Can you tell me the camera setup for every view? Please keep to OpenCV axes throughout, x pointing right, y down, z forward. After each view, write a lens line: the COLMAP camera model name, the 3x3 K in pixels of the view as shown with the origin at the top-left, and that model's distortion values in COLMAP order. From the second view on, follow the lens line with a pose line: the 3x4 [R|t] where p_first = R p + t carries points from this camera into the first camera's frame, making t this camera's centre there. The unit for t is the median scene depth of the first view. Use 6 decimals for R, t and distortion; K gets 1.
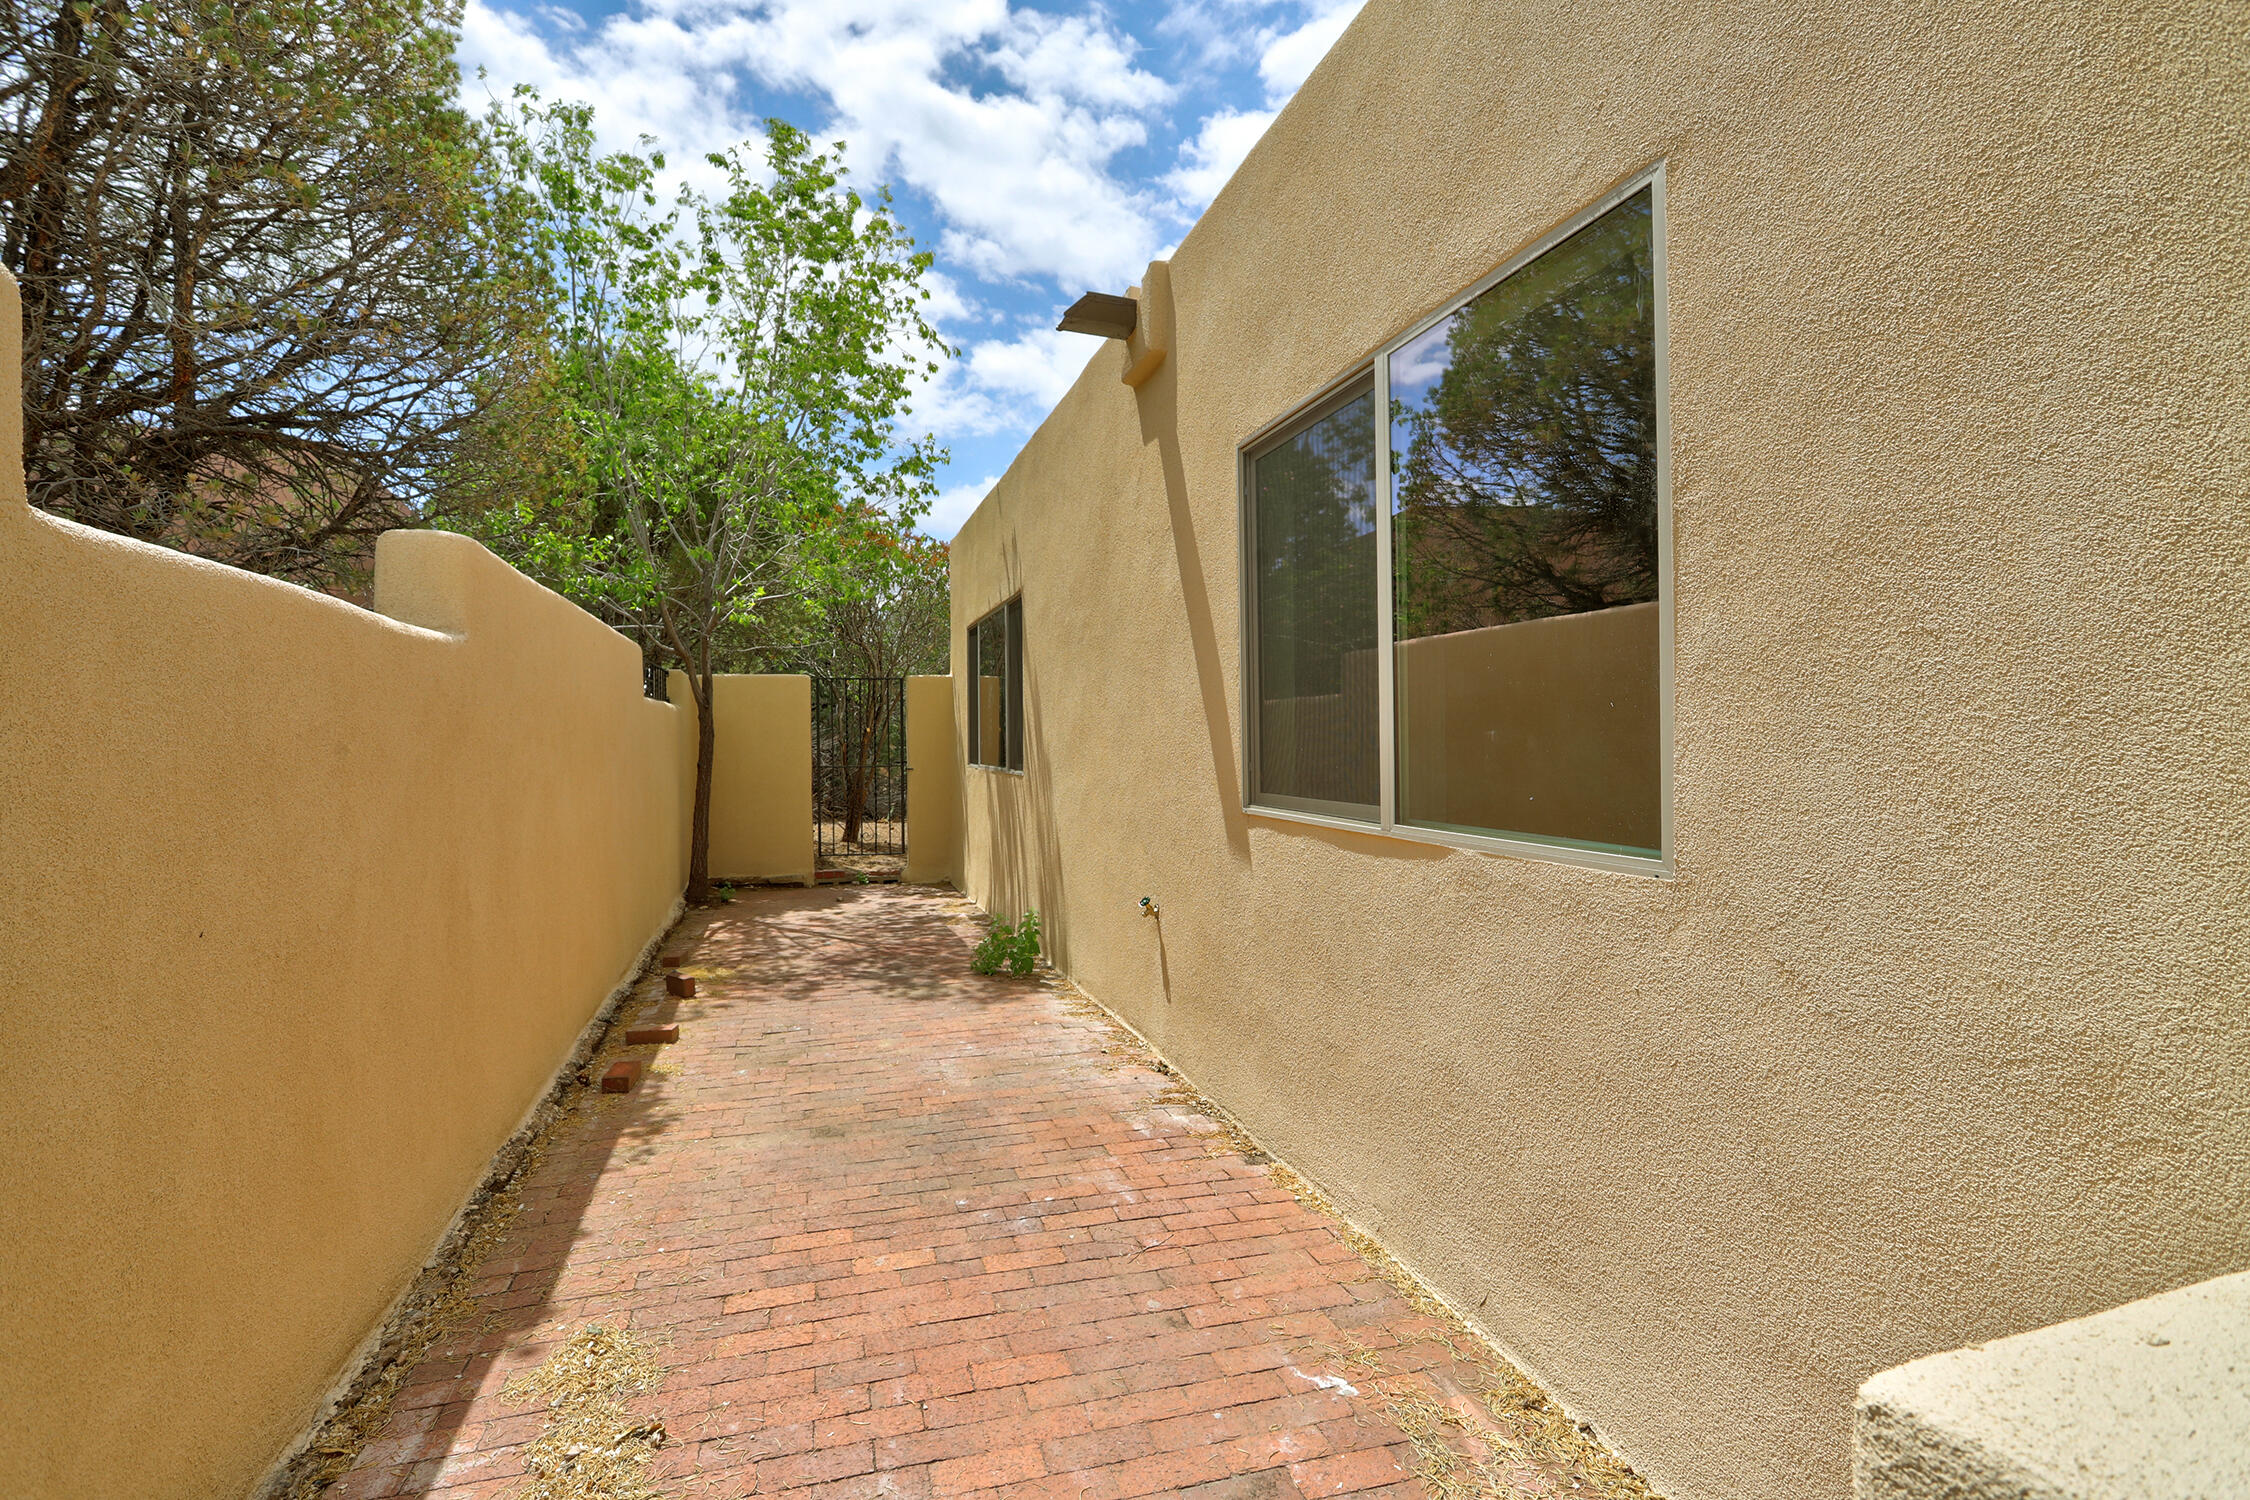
lens RADIAL K [[1067.4, 0, 1125.0], [0, 1067.4, 750.0], [0, 0, 1]] dist [0.000834, 0.000848]
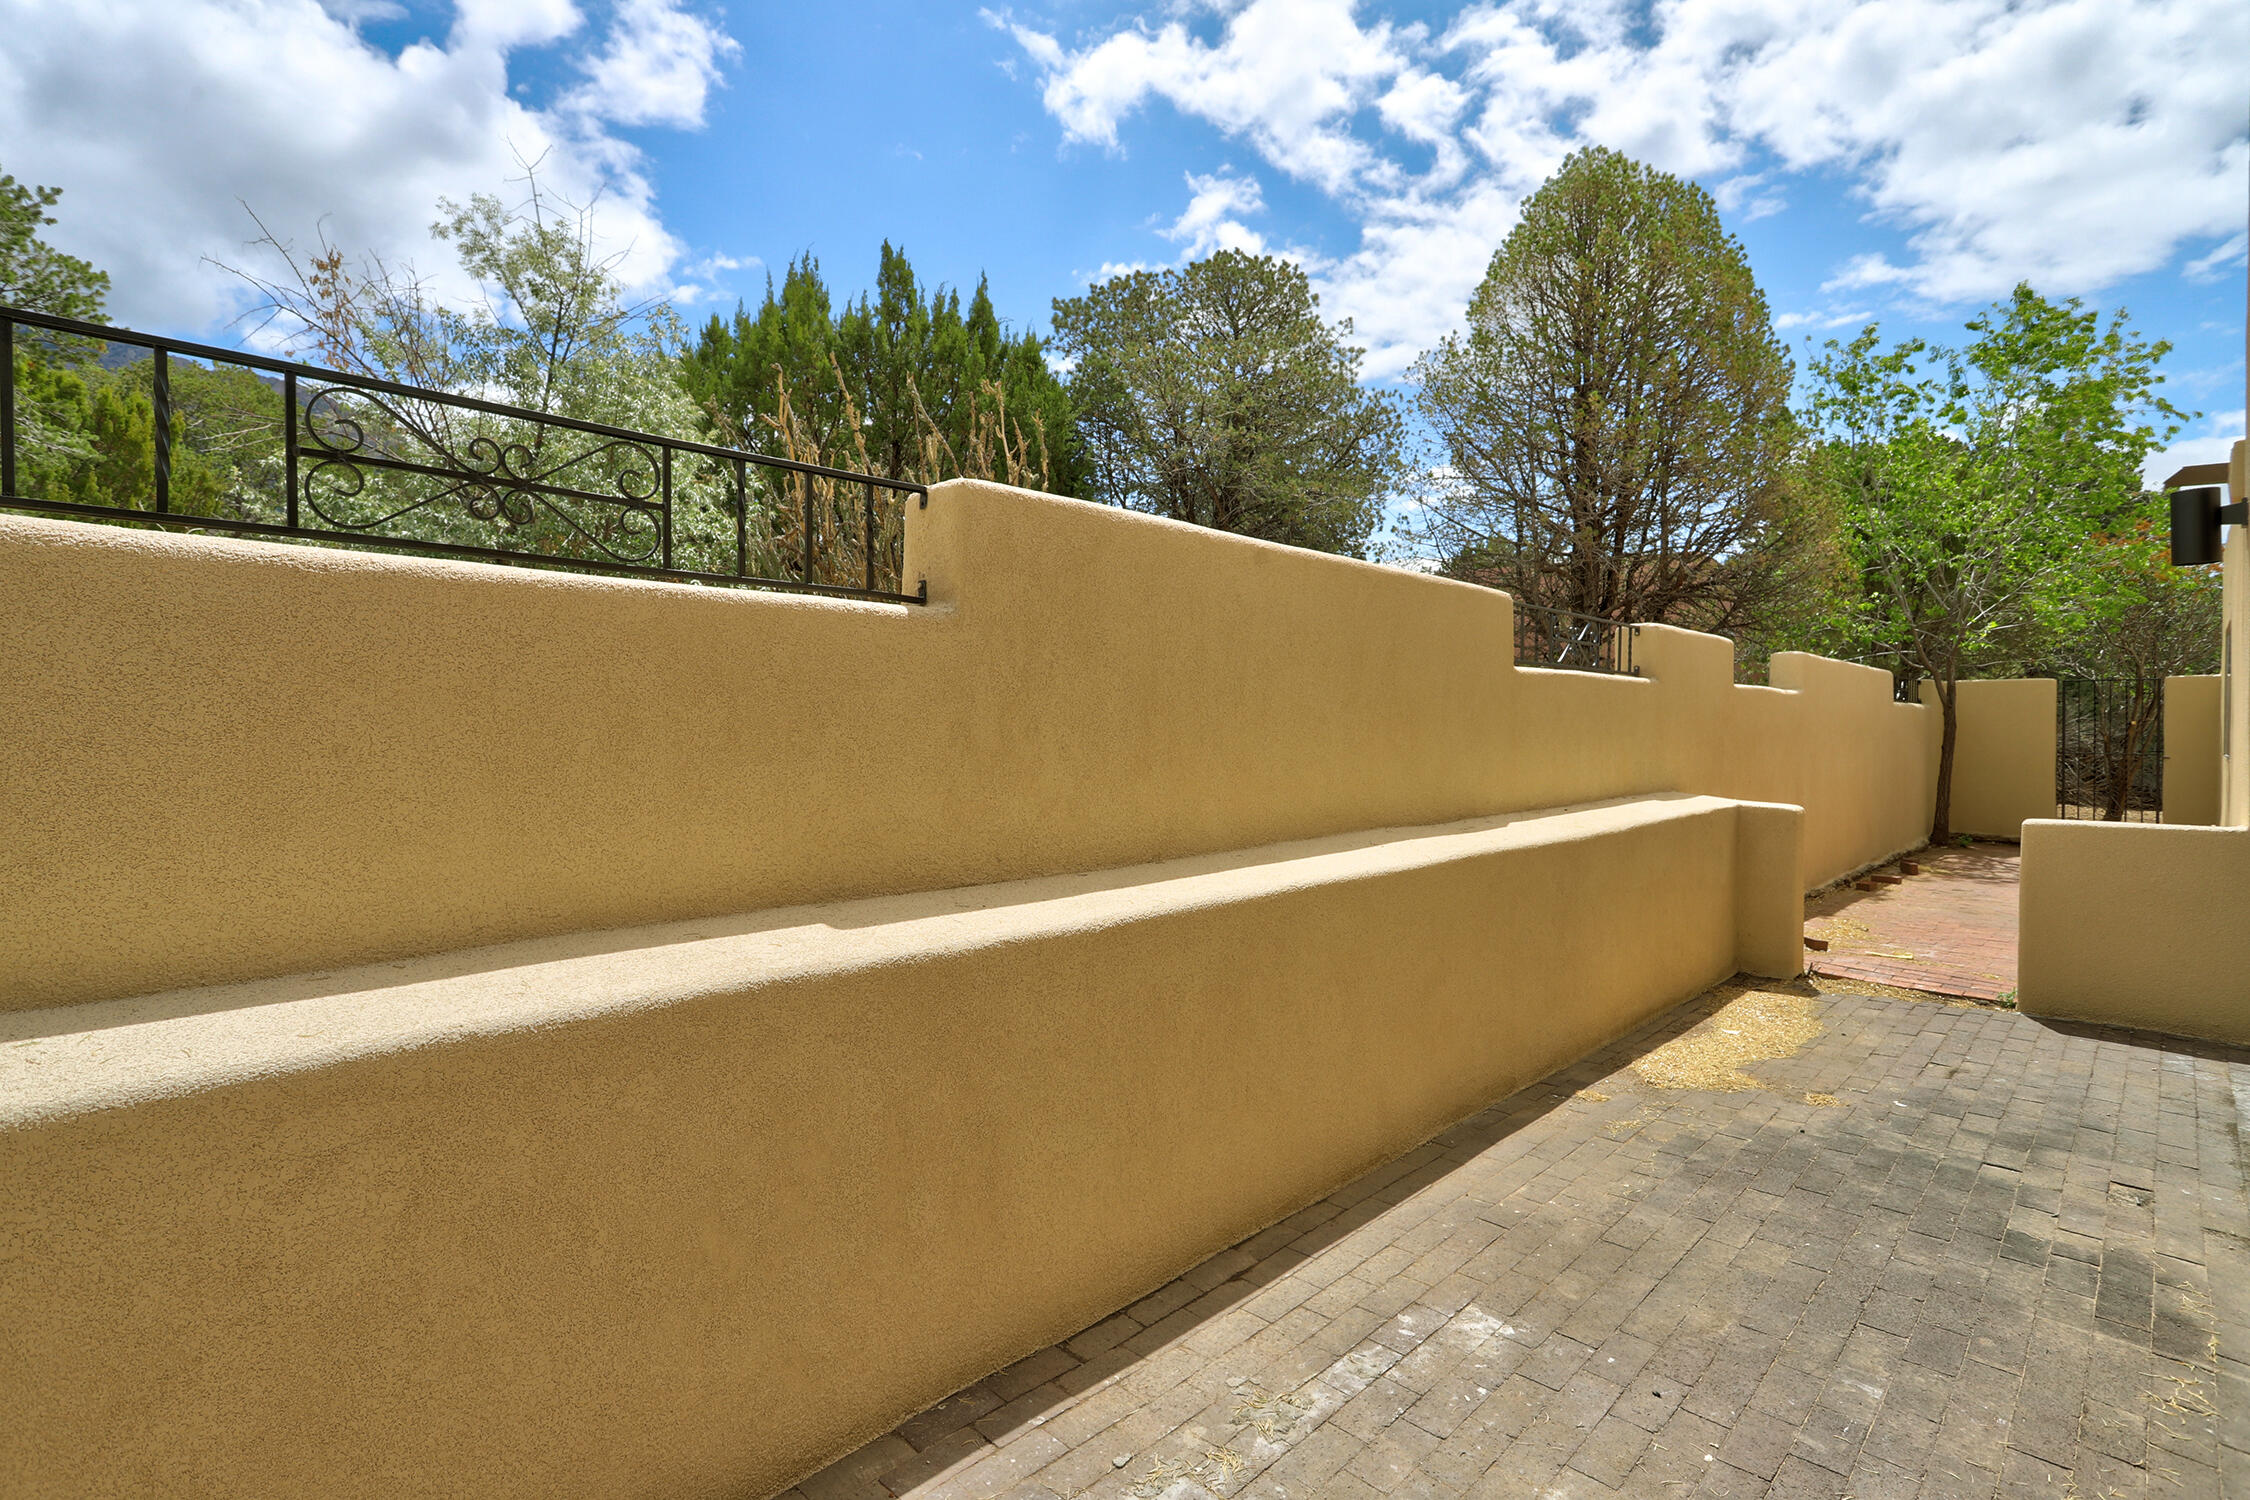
lens RADIAL K [[1067.4, 0, 1125.0], [0, 1067.4, 750.0], [0, 0, 1]] dist [0.000834, 0.000848]
pose [[0.483067, 0.020311, -0.875348, 0.332755], [-0.008445, 0.999792, 0.018538, 0.000922], [0.875543, -0.001562, 0.483138, -0.663146]]
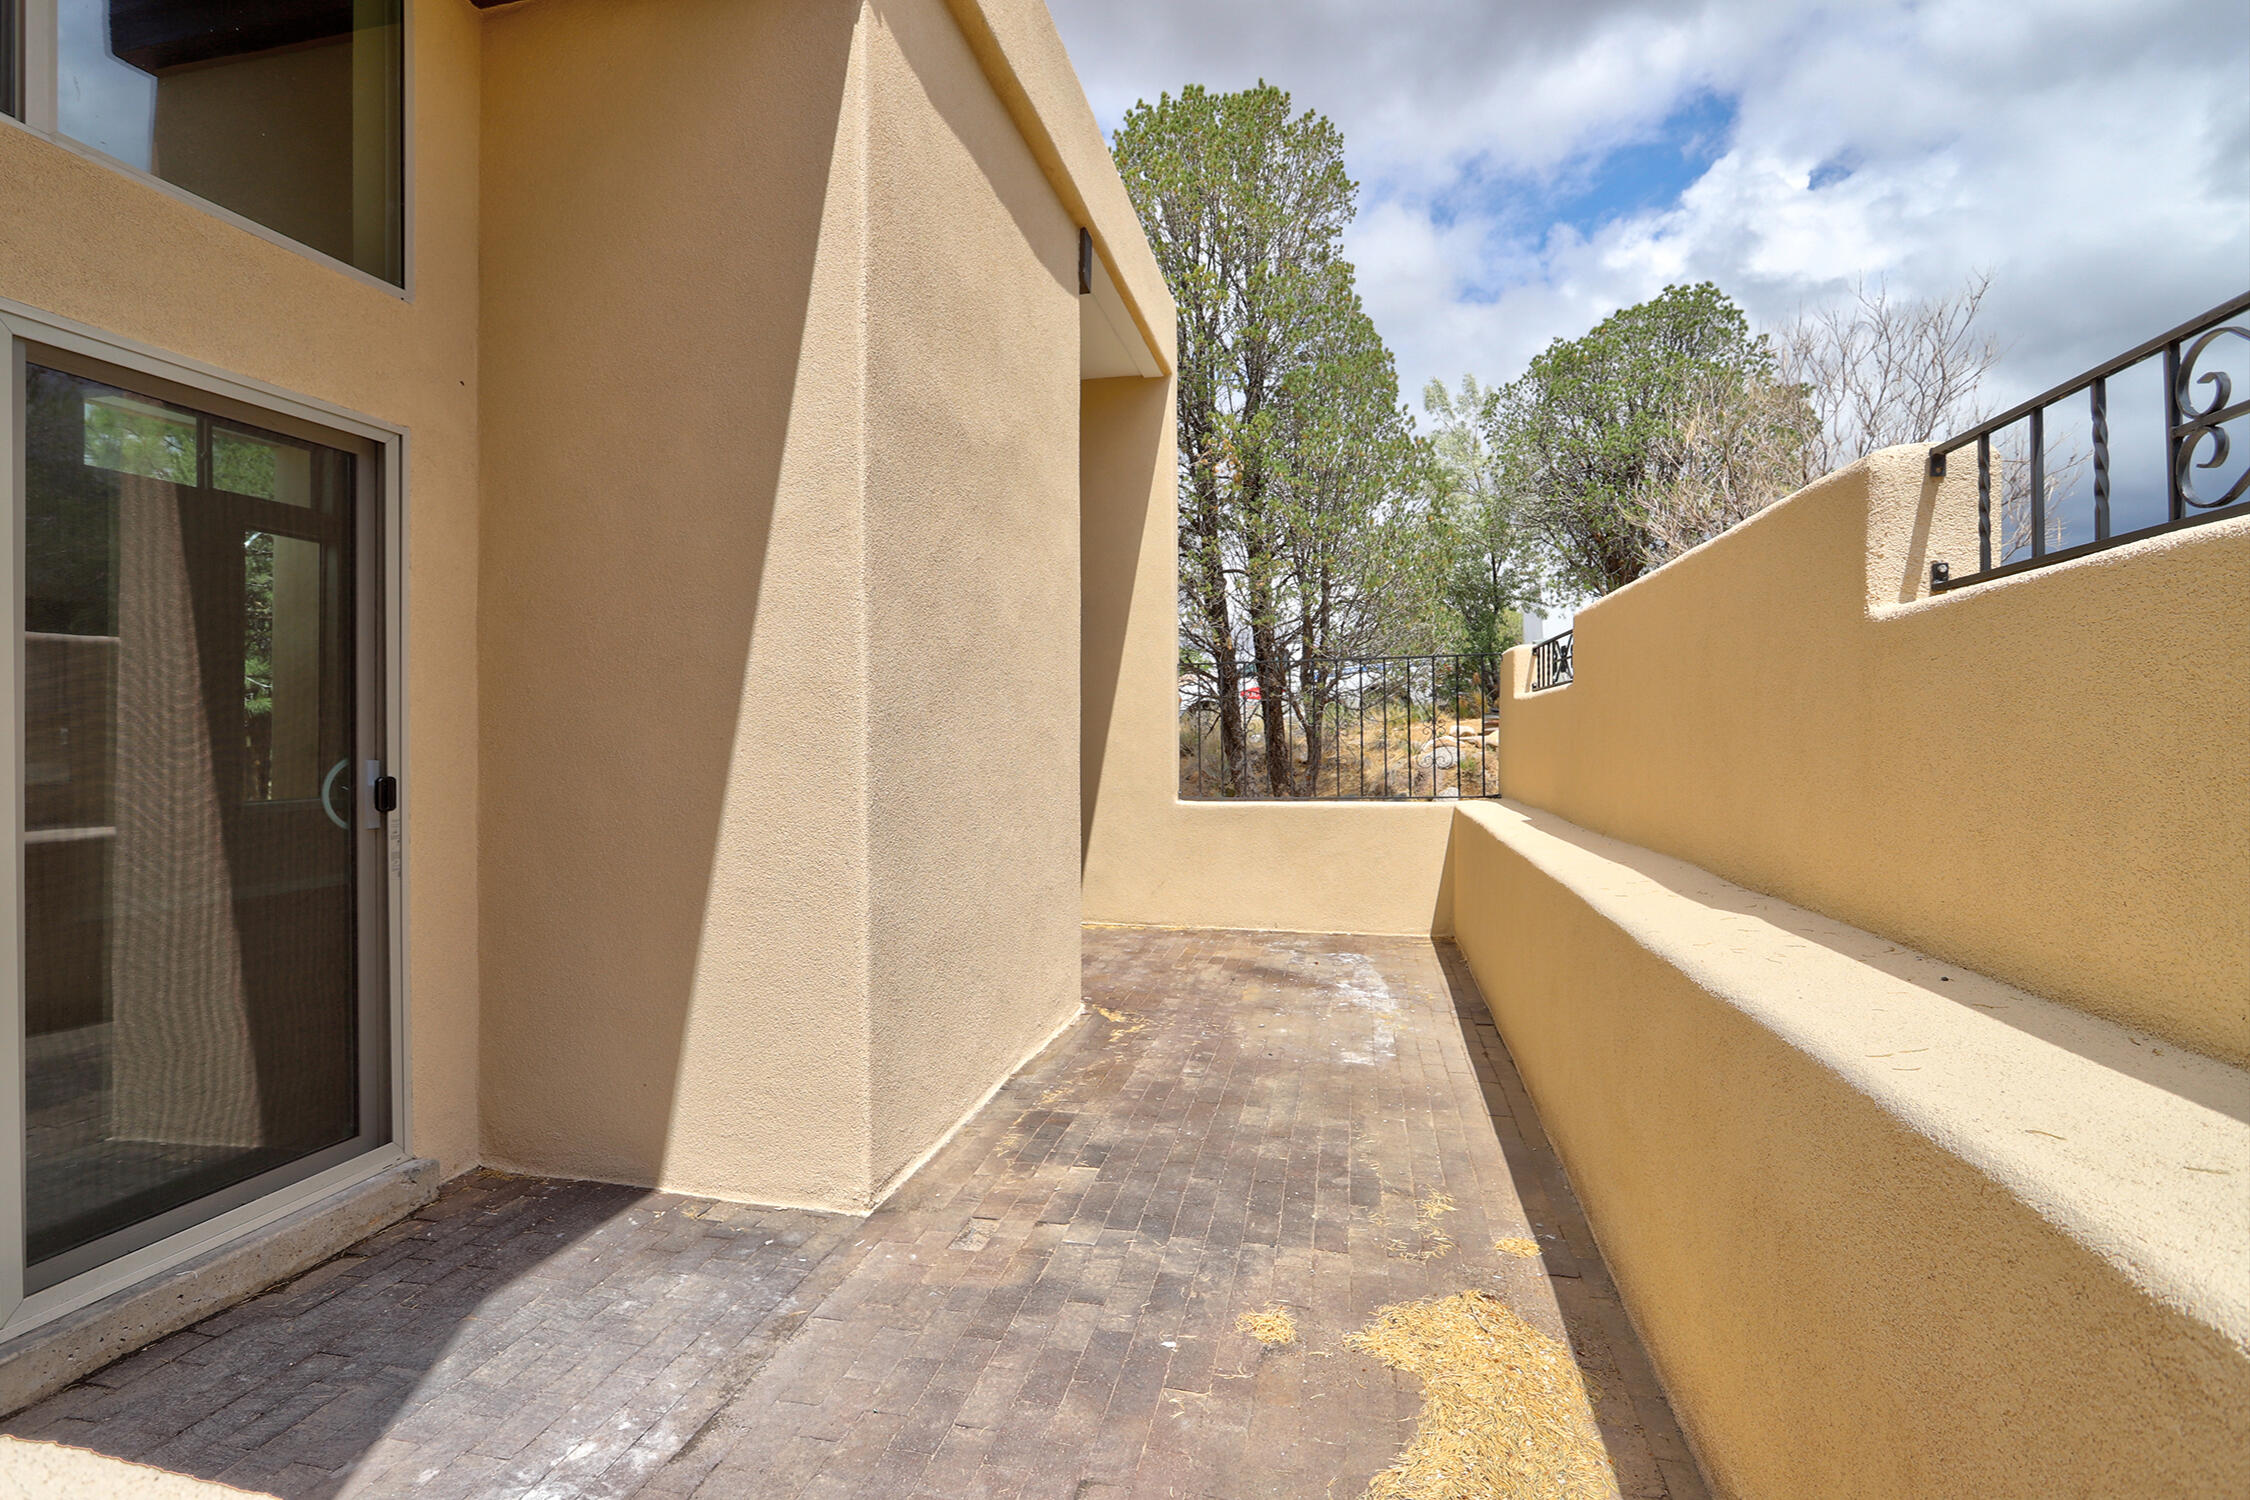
lens RADIAL K [[1233.5, 0, 1125.0], [0, 1233.5, 750.0], [0, 0, 1]] dist [-0.000125, -0.000037]
pose [[-0.884967, -0.003572, 0.465641, -0.973655], [0.002965, 0.999907, 0.013305, -0.013407], [-0.465645, 0.013155, -0.884874, 2.118615]]
